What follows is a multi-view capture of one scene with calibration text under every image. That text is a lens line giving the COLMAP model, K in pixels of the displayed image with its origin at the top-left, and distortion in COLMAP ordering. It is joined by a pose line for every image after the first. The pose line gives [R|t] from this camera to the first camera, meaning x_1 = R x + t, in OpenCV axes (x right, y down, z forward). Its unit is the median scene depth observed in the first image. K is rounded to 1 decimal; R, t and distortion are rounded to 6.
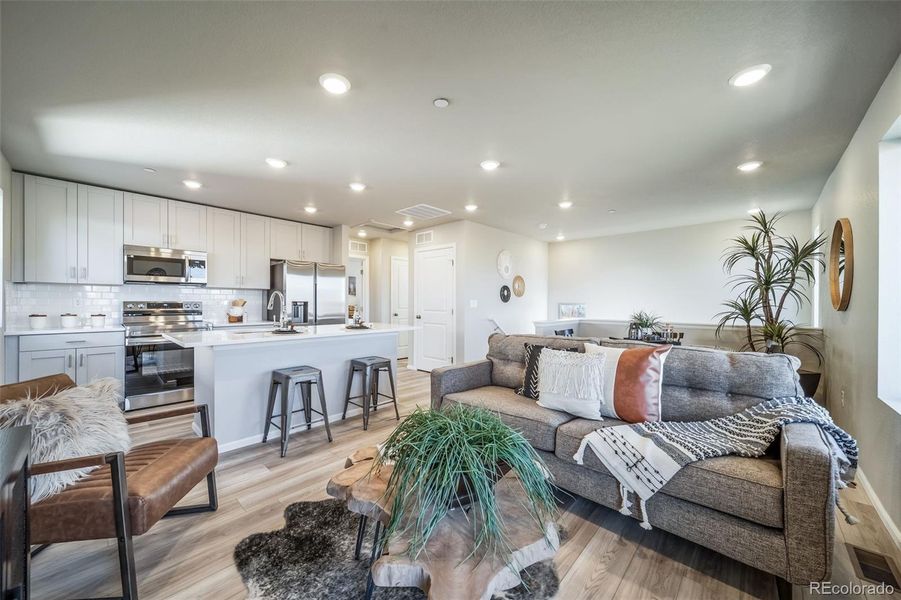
lens RADIAL K [[334.7, 0, 456.1], [0, 334.7, 302.9], [0, 0, 1]] dist [0.001915, -0.000030]
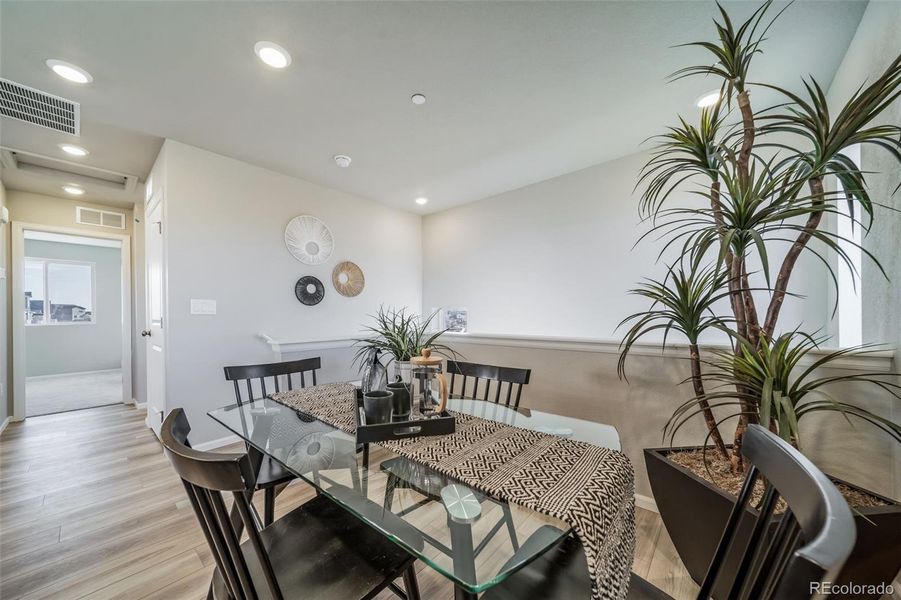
lens RADIAL K [[329.6, 0, 468.3], [0, 329.6, 314.0], [0, 0, 1]] dist [-0.001048, -0.000213]
pose [[0.998343, -0.013189, 0.056014, 0.597522], [0.013356, 0.999907, -0.002604, 0.028154], [-0.055975, 0.003348, 0.998427, 0.644865]]
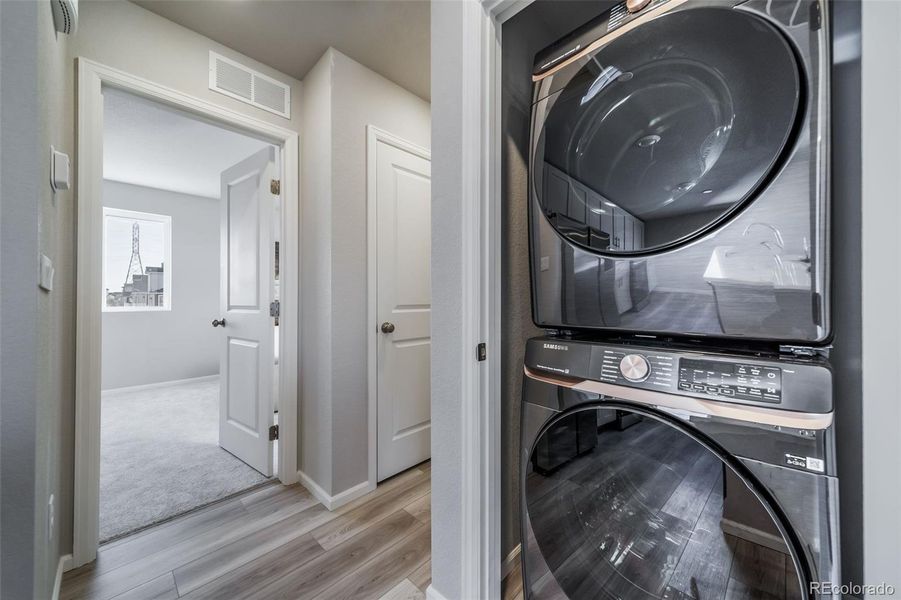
lens RADIAL K [[350.0, 0, 477.0], [0, 350.0, 295.5], [0, 0, 1]] dist [0.000643, -0.000171]
pose [[0.999969, -0.002543, 0.007433, -0.188067], [0.002614, 0.999950, -0.009640, 0.016476], [-0.007408, 0.009659, 0.999926, 1.247053]]
